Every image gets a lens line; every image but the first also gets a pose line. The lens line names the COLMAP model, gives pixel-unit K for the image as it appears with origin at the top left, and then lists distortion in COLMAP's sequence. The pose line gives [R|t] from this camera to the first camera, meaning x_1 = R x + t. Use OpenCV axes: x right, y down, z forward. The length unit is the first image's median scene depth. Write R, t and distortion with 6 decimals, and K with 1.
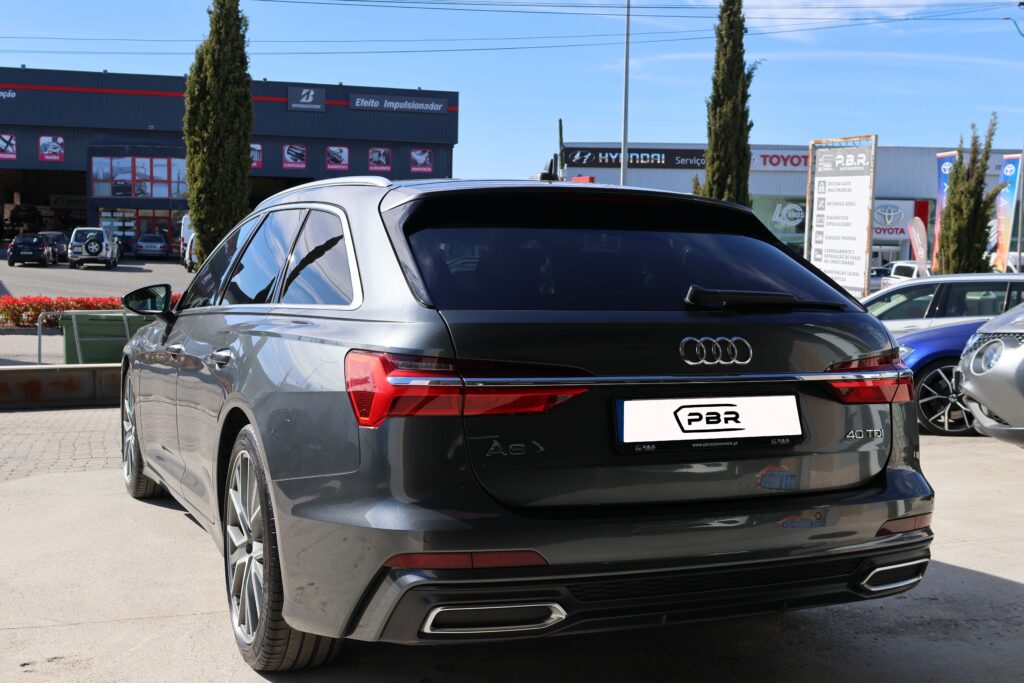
lens RADIAL K [[1204.7, 0, 515.5], [0, 1204.7, 340.7], [0, 0, 1]] dist [-0.007532, 0.000000]
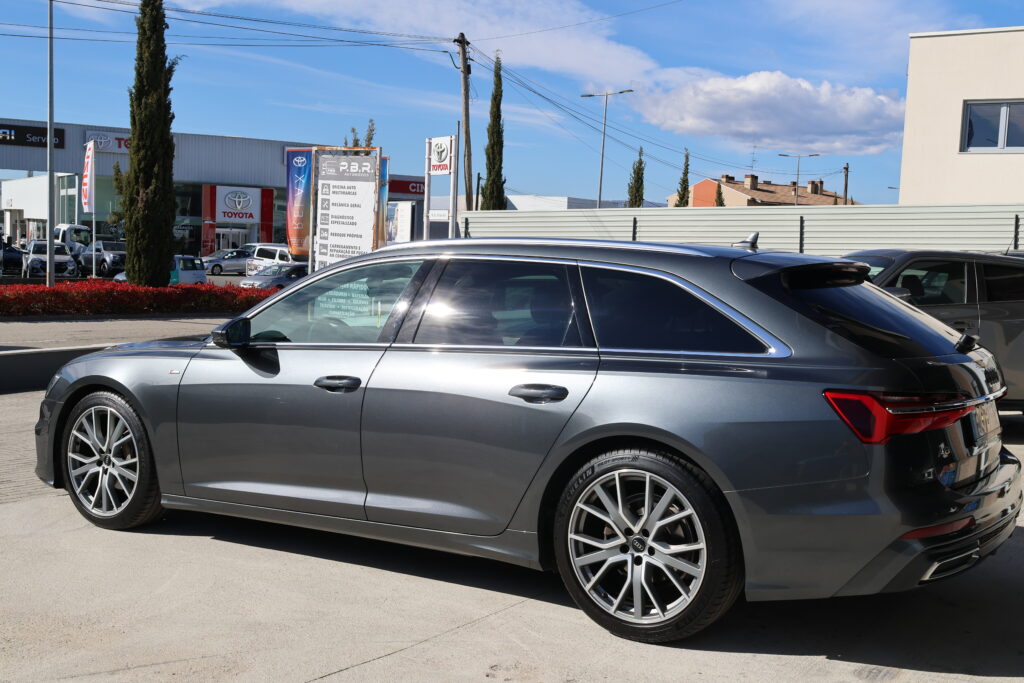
lens RADIAL K [[1135.6, 0, 511.7], [0, 1135.6, 337.1], [0, 0, 1]] dist [-0.007777, 0.000000]
pose [[0.831776, -0.033022, 0.554128, -0.114125], [0.020722, 0.999380, 0.028452, -0.009491], [-0.554724, -0.012184, 0.831945, 0.011768]]
